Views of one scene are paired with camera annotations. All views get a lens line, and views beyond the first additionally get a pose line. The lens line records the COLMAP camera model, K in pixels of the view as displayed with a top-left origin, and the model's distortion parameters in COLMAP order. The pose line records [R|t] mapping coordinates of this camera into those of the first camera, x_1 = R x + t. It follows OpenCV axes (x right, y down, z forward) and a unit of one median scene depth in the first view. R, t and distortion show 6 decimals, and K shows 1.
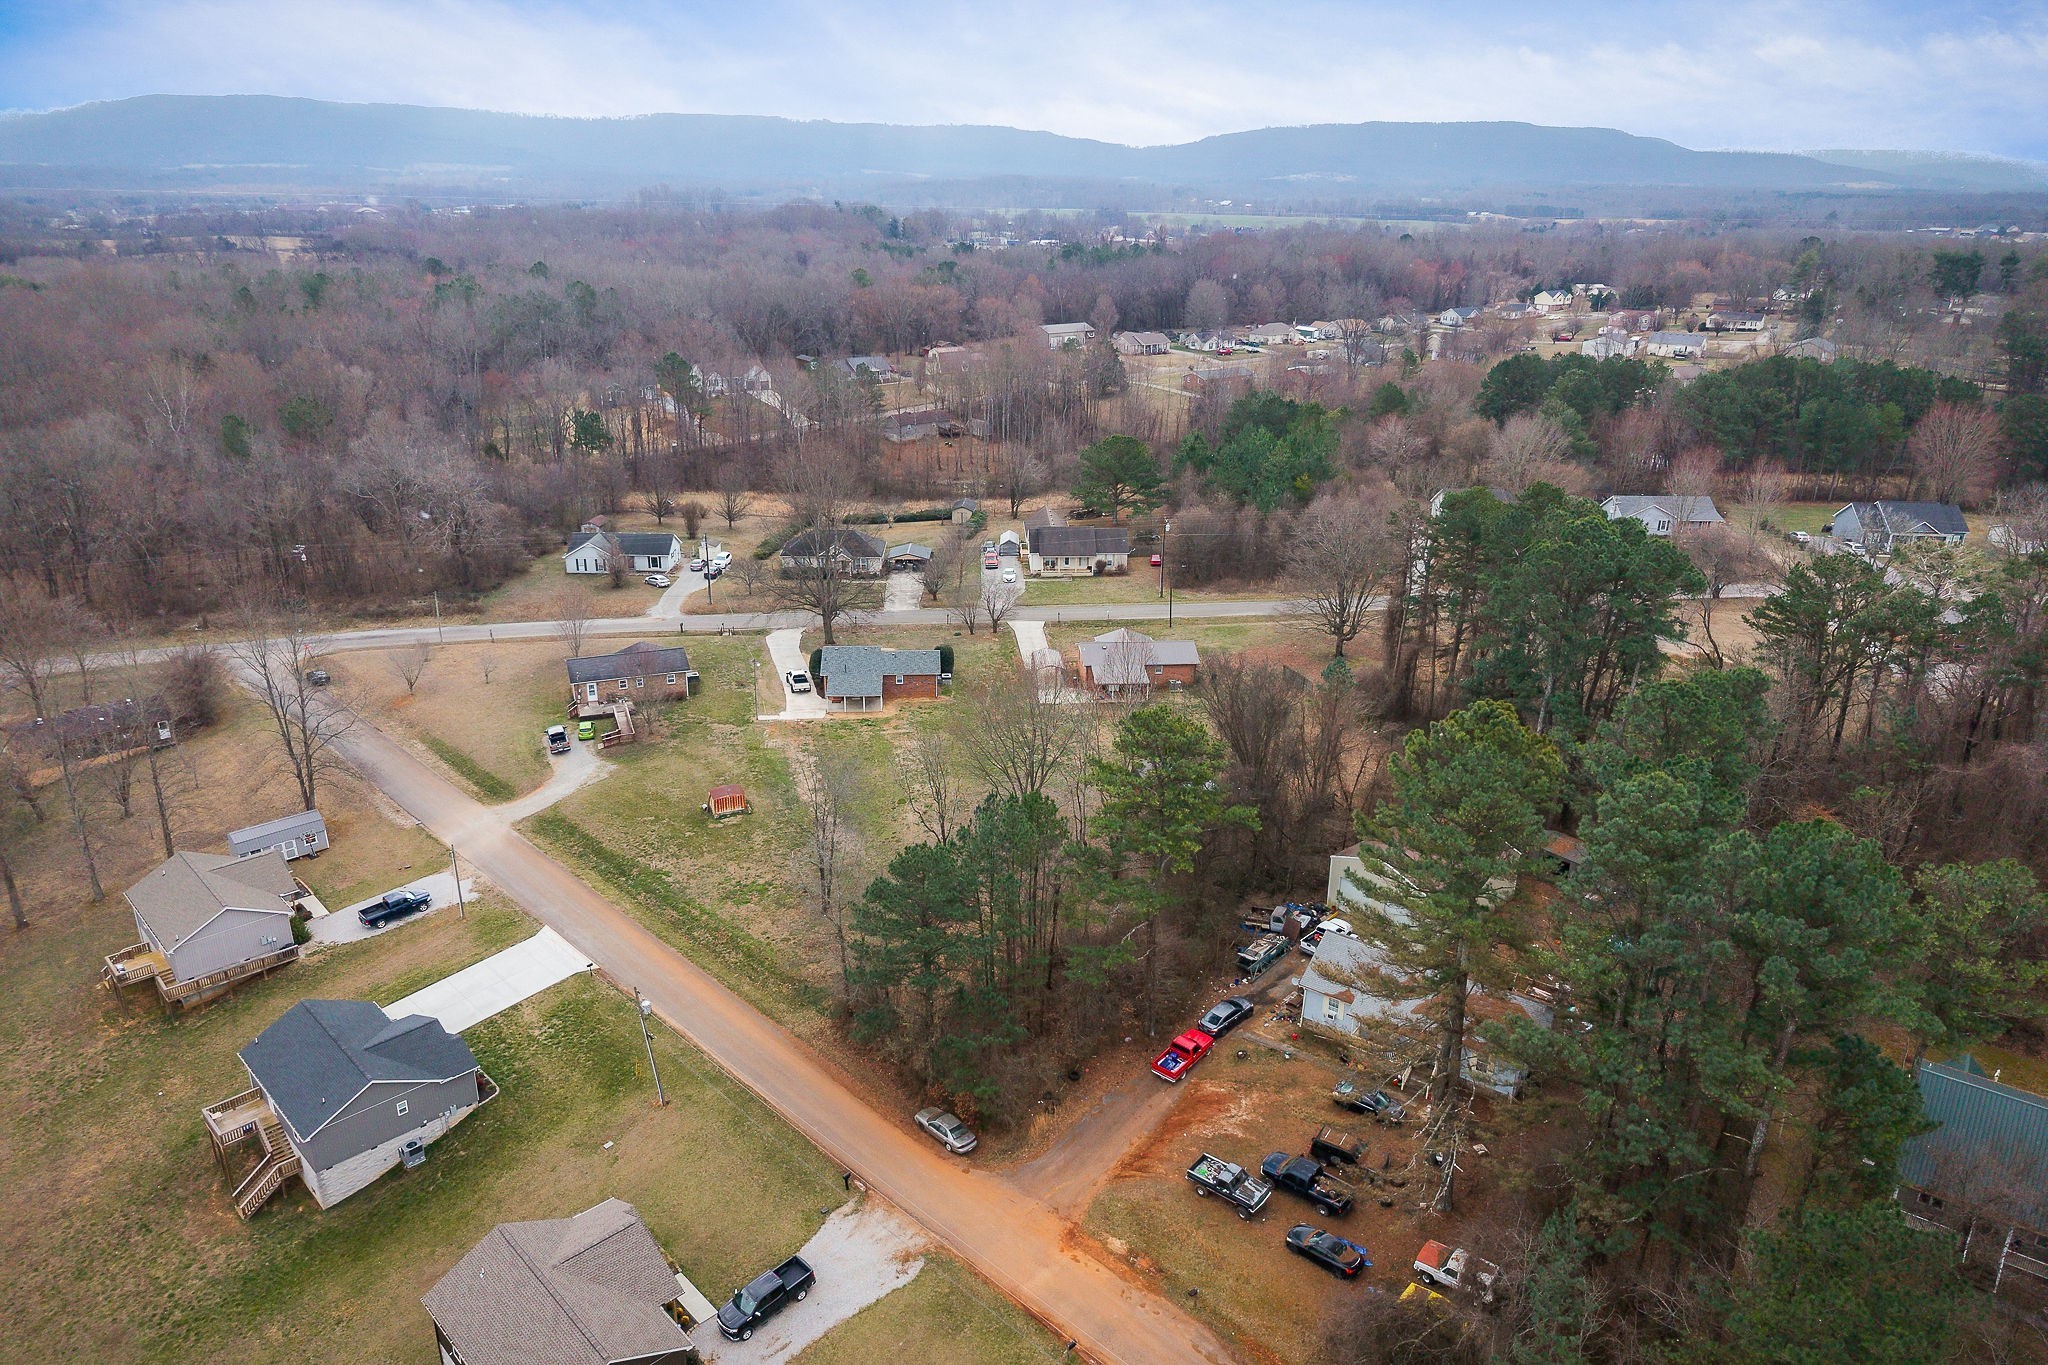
lens RADIAL K [[1373.8, 0, 1026.5], [0, 1373.8, 674.3], [0, 0, 1]] dist [0.025831, -0.027605]
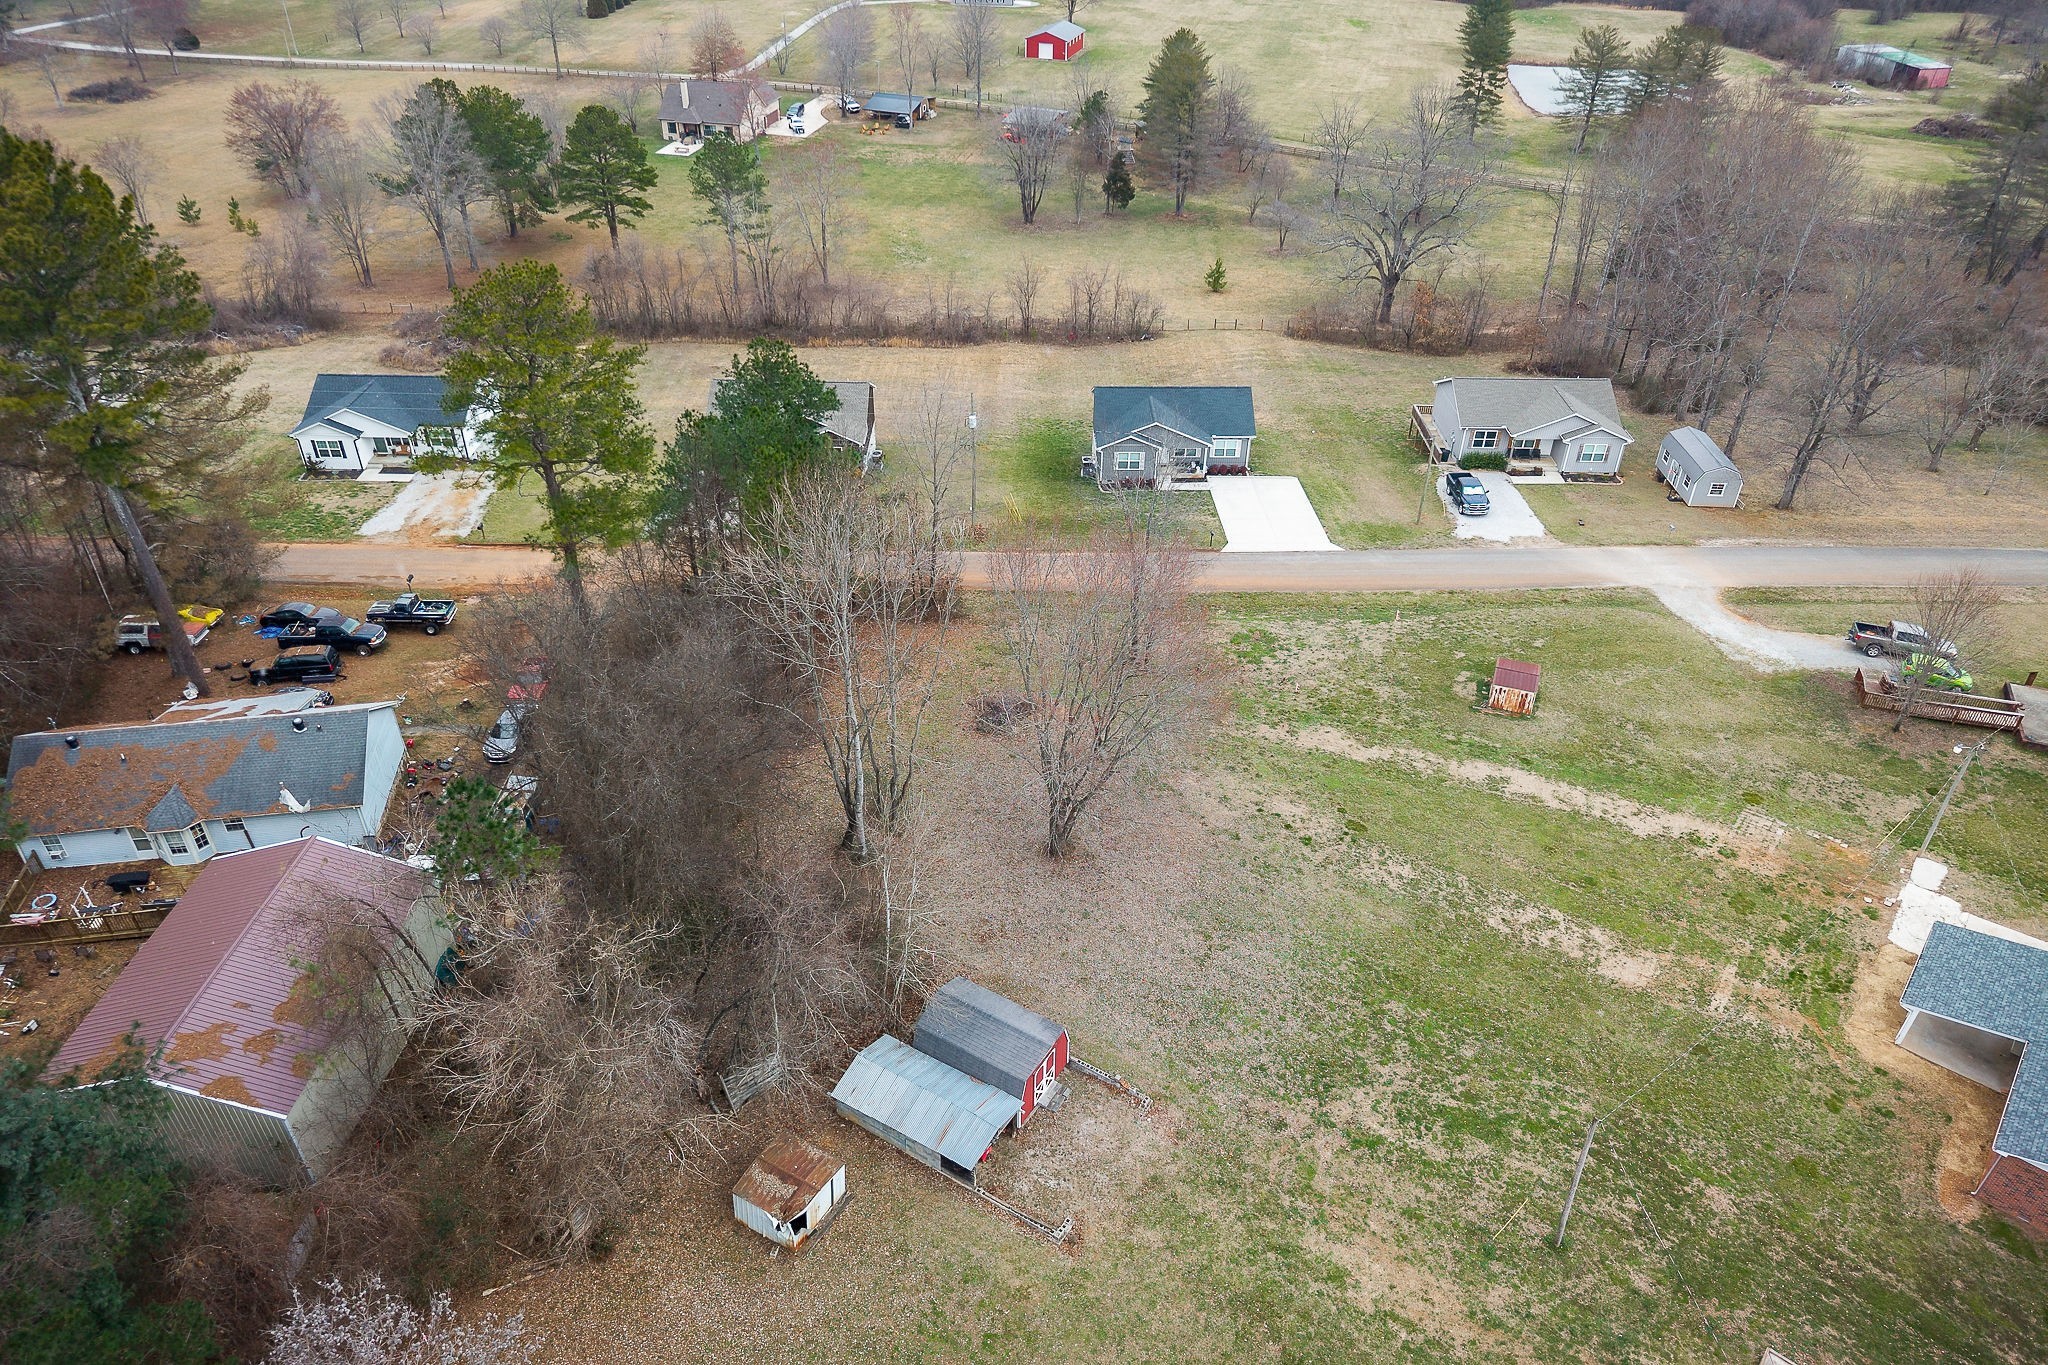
lens RADIAL K [[1373.8, 0, 1017.7], [0, 1373.8, 689.7], [0, 0, 1]] dist [0.025831, -0.027605]
pose [[-0.700908, 0.393617, -0.594806, 0.331985], [-0.264027, 0.631510, 0.729030, -0.329064], [0.662584, 0.668028, -0.338704, 1.214604]]
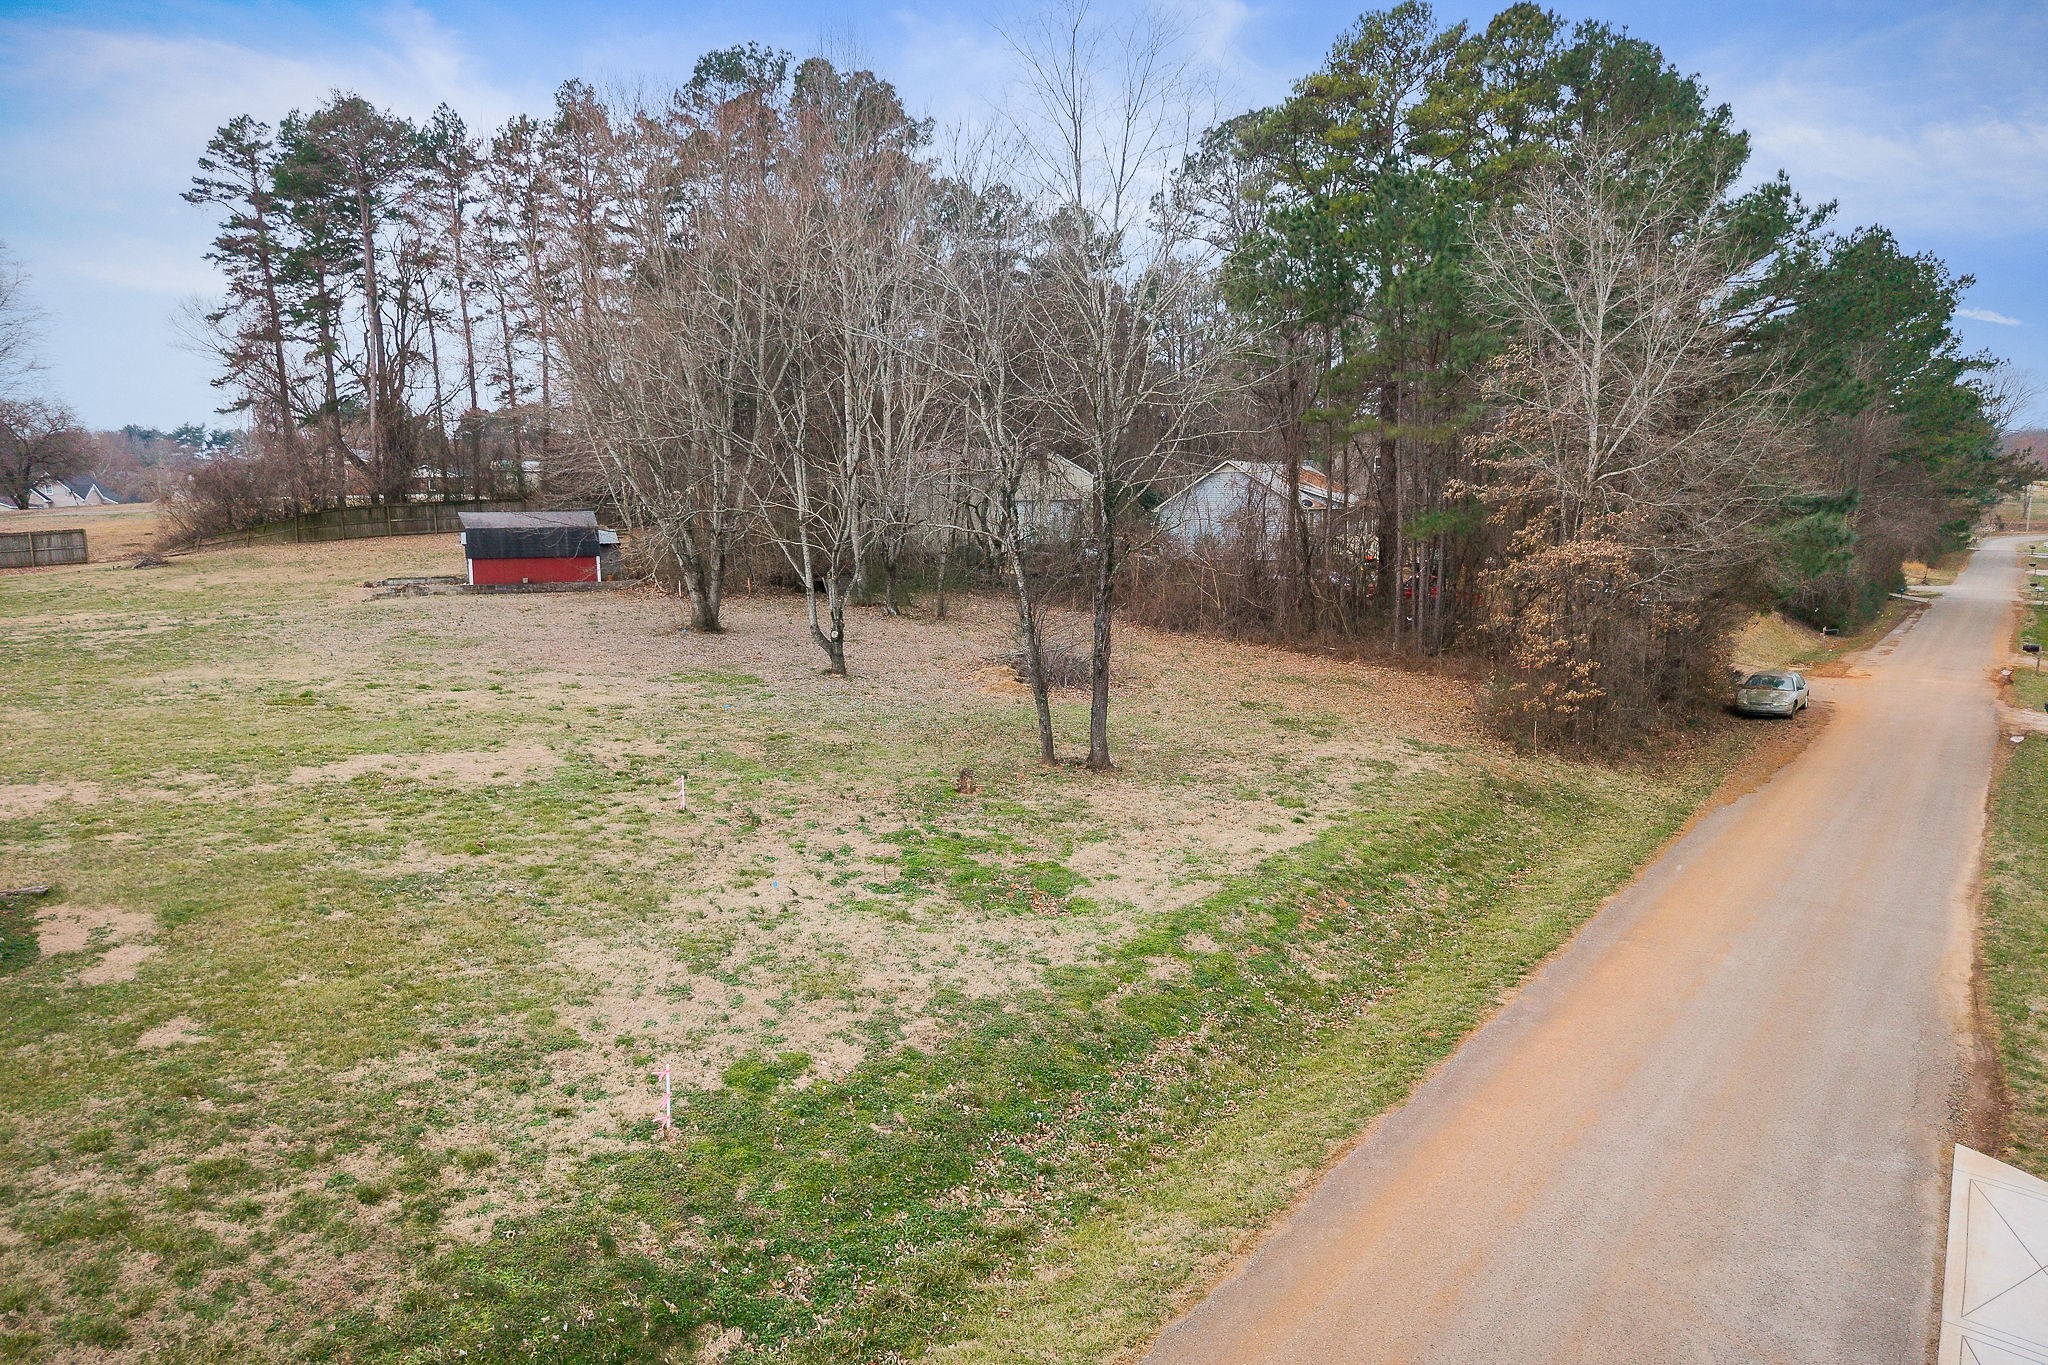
lens RADIAL K [[1373.8, 0, 1019.3], [0, 1373.8, 677.4], [0, 0, 1]] dist [0.025831, -0.027605]
pose [[-0.163790, -0.136240, 0.977042, -0.408355], [0.346391, 0.919411, 0.186272, 0.101305], [-0.923681, 0.368948, -0.103397, 1.037445]]
